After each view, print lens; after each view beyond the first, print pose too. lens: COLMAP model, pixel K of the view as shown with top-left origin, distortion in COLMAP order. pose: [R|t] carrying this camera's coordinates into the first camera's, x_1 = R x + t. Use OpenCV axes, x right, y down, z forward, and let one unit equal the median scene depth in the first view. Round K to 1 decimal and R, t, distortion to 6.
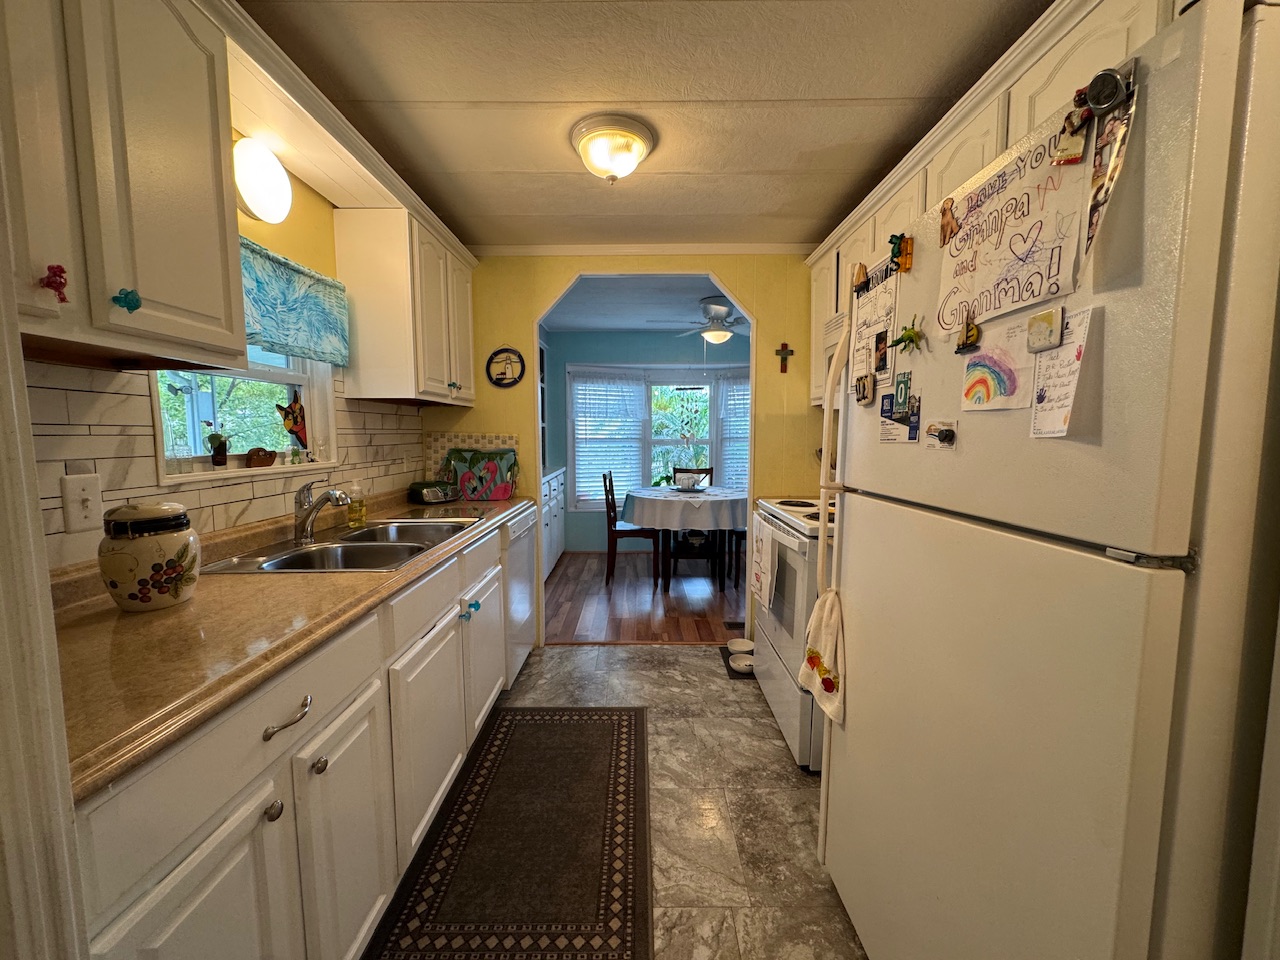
lens RADIAL K [[513.9, 0, 640.0], [0, 513.9, 480.0], [0, 0, 1]] dist [-0.008264, 0.002774]
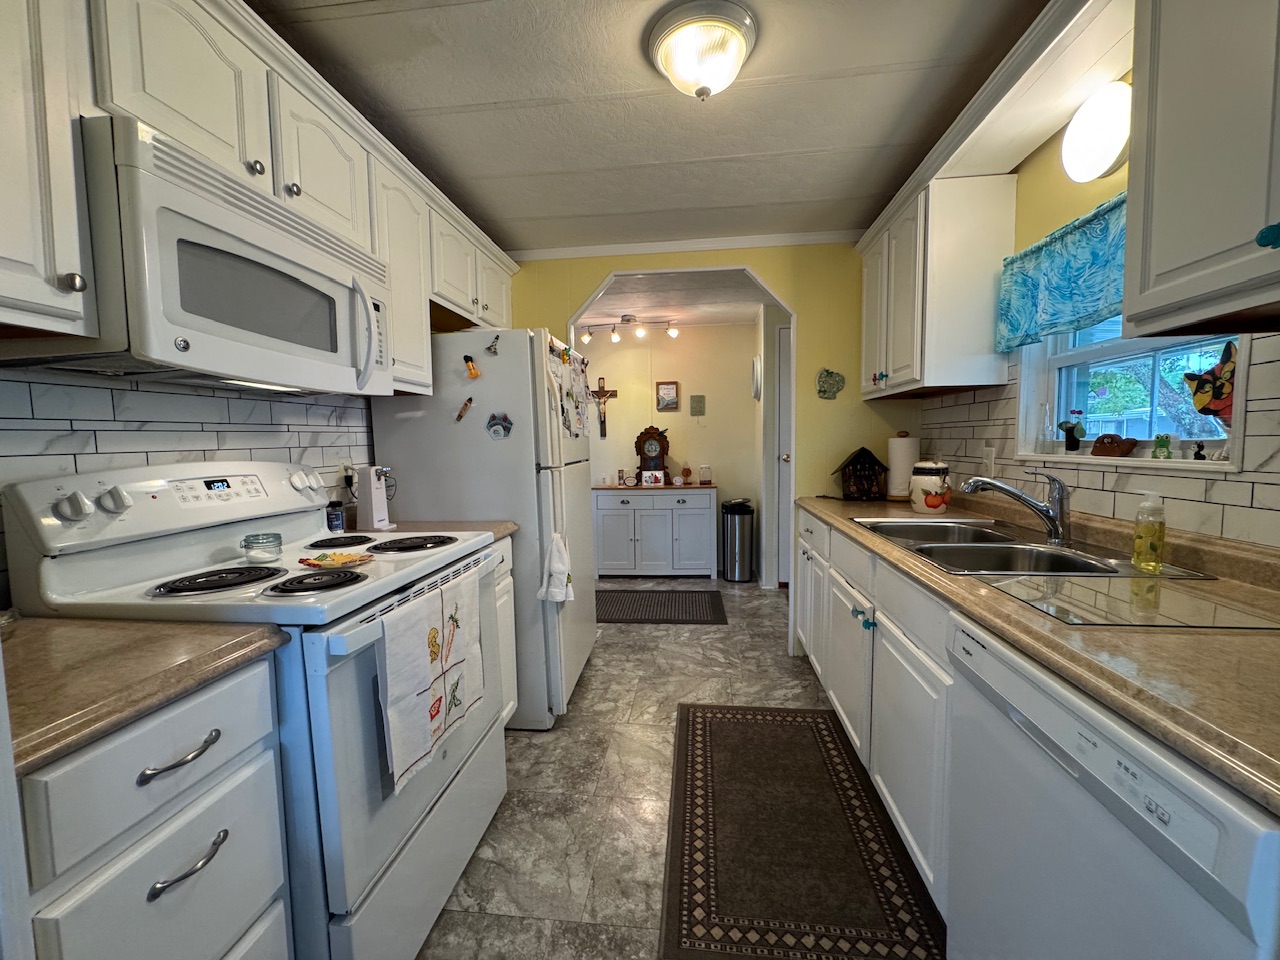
lens RADIAL K [[513.9, 0, 640.0], [0, 513.9, 480.0], [0, 0, 1]] dist [-0.008264, 0.002774]
pose [[-0.993011, 0.009991, 0.117594, -0.044880], [0.029163, 0.986283, 0.162469, -0.143970], [-0.114358, 0.164763, -0.979681, 1.863333]]
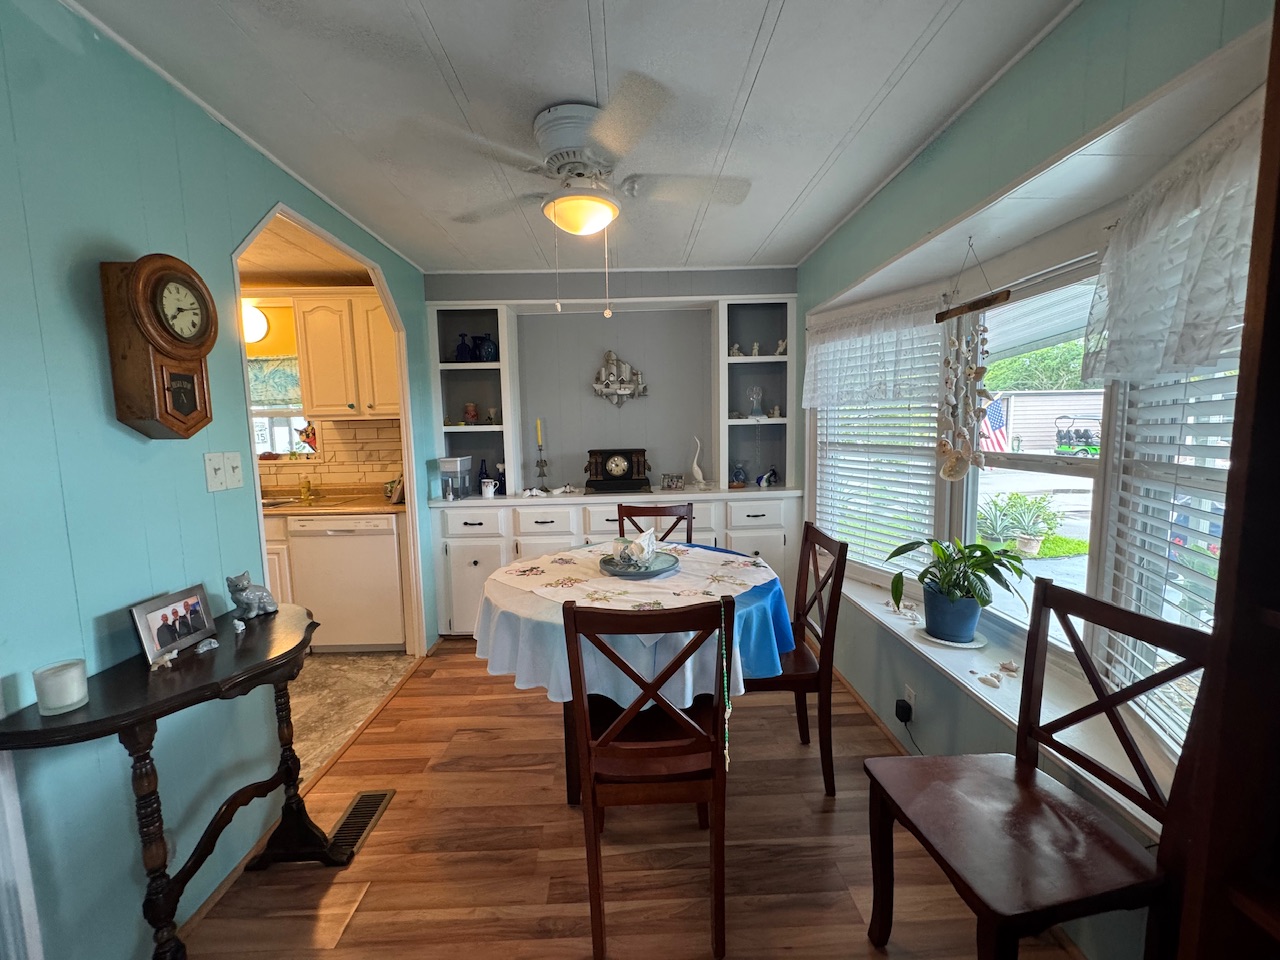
lens RADIAL K [[513.9, 0, 640.0], [0, 513.9, 480.0], [0, 0, 1]] dist [-0.008264, 0.002774]
pose [[0.017973, 0.100761, -0.994748, 1.304779], [-0.068126, 0.992720, 0.099325, -0.244267], [0.997515, 0.065983, 0.024707, 2.348572]]
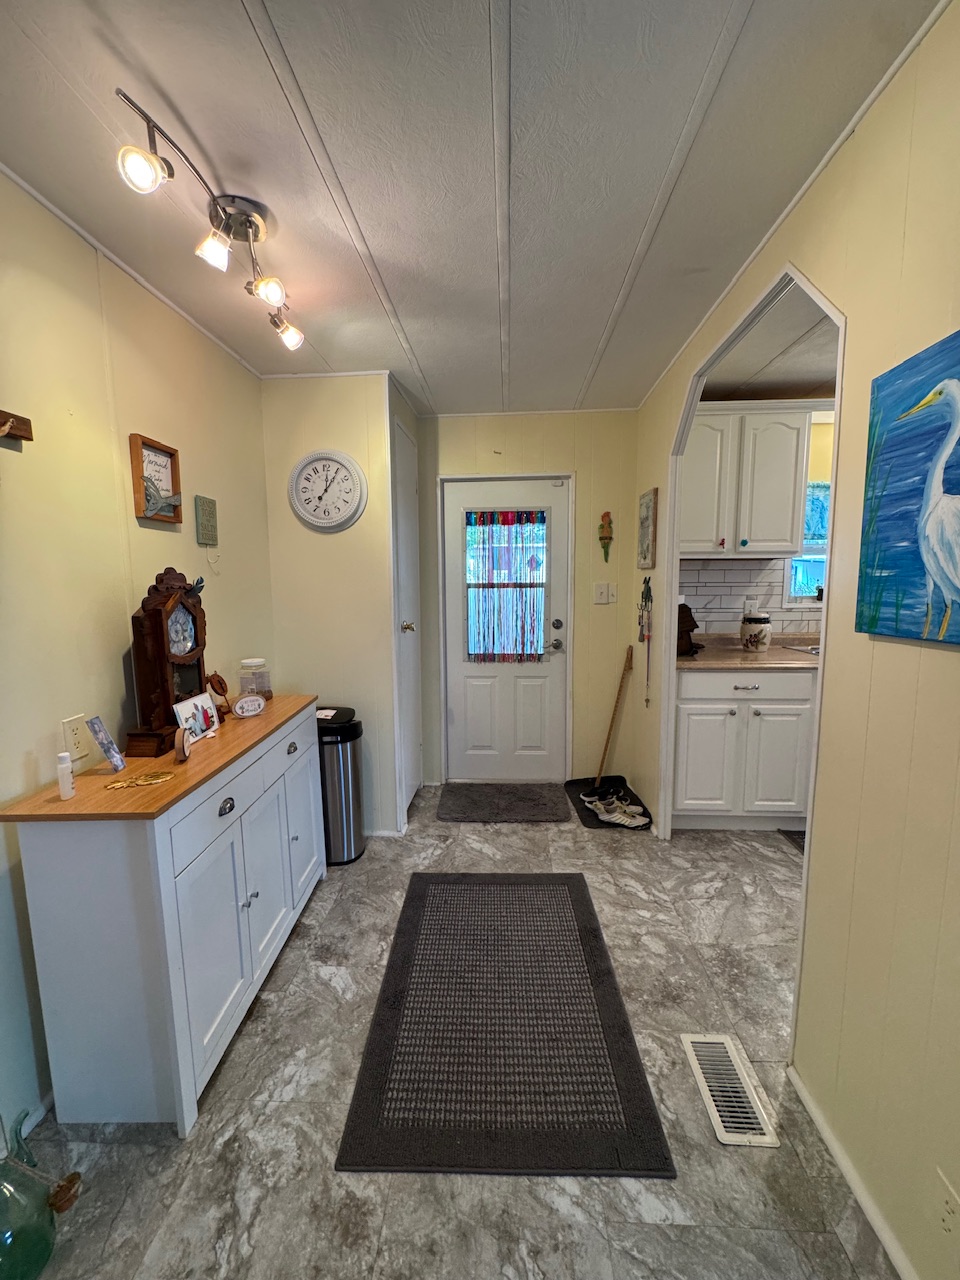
lens RADIAL K [[513.9, 0, 480.0], [0, 513.9, 640.0], [0, 0, 1]] dist [-0.008264, 0.002774]
pose [[-0.052809, 0.122427, -0.991072, 1.068281], [-0.081249, 0.988639, 0.126456, -0.019622], [0.995294, 0.087202, -0.042262, -0.186674]]
